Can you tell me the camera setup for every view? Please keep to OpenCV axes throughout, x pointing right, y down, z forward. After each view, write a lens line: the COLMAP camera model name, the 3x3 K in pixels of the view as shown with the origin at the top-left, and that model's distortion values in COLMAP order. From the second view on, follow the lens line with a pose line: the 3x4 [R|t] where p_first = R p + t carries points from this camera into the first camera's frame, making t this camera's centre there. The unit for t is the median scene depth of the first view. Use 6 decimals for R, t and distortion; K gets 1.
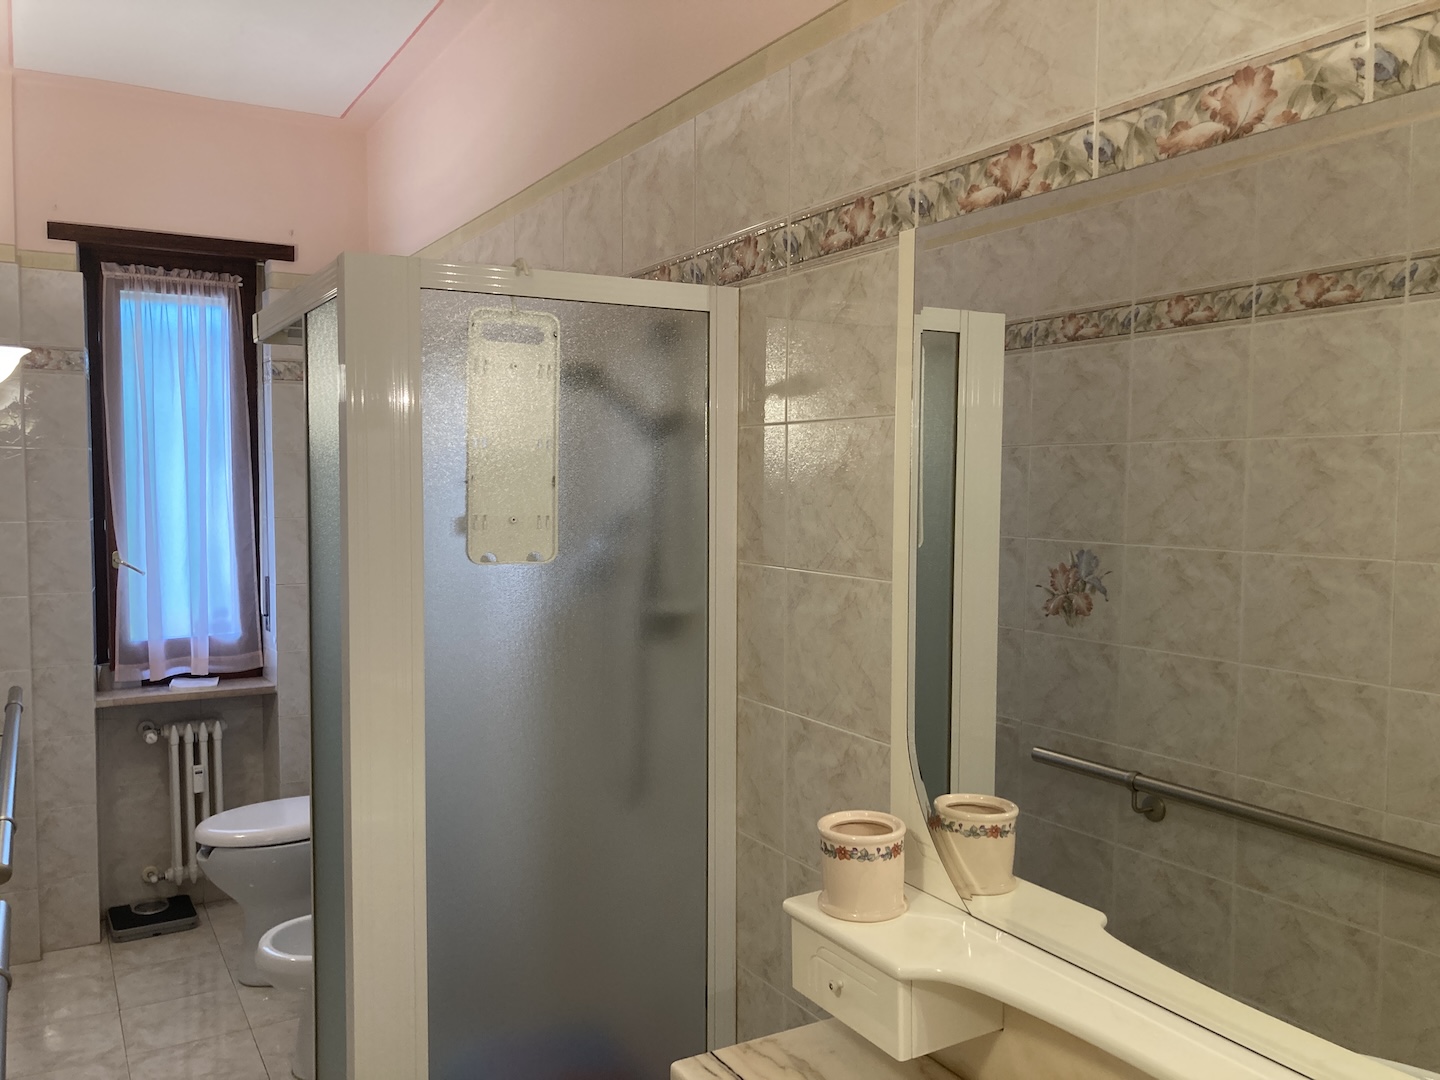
lens RADIAL K [[1179.4, 0, 725.0], [0, 1179.4, 546.4], [0, 0, 1]] dist [0.013259, -0.007604]
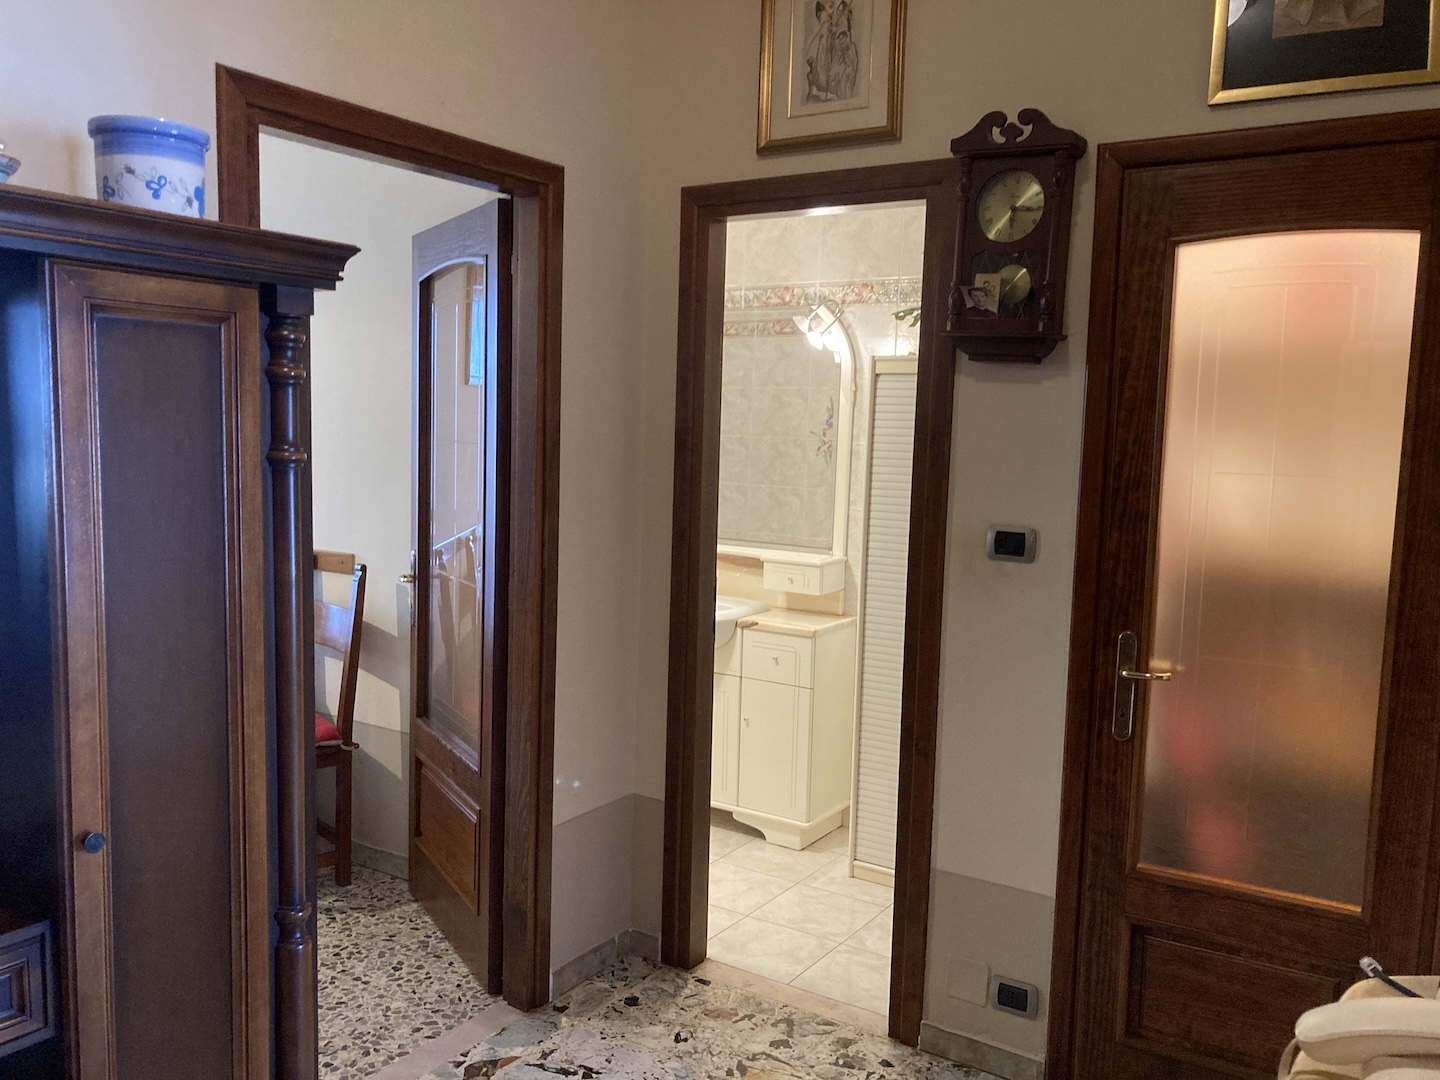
lens RADIAL K [[1179.4, 0, 711.2], [0, 1179.4, 546.6], [0, 0, 1]] dist [0.013259, -0.007604]
pose [[0.889555, -0.025242, 0.456130, -1.344232], [0.002340, 0.998711, 0.050704, 0.201120], [-0.456822, -0.044037, 0.888467, -2.008889]]
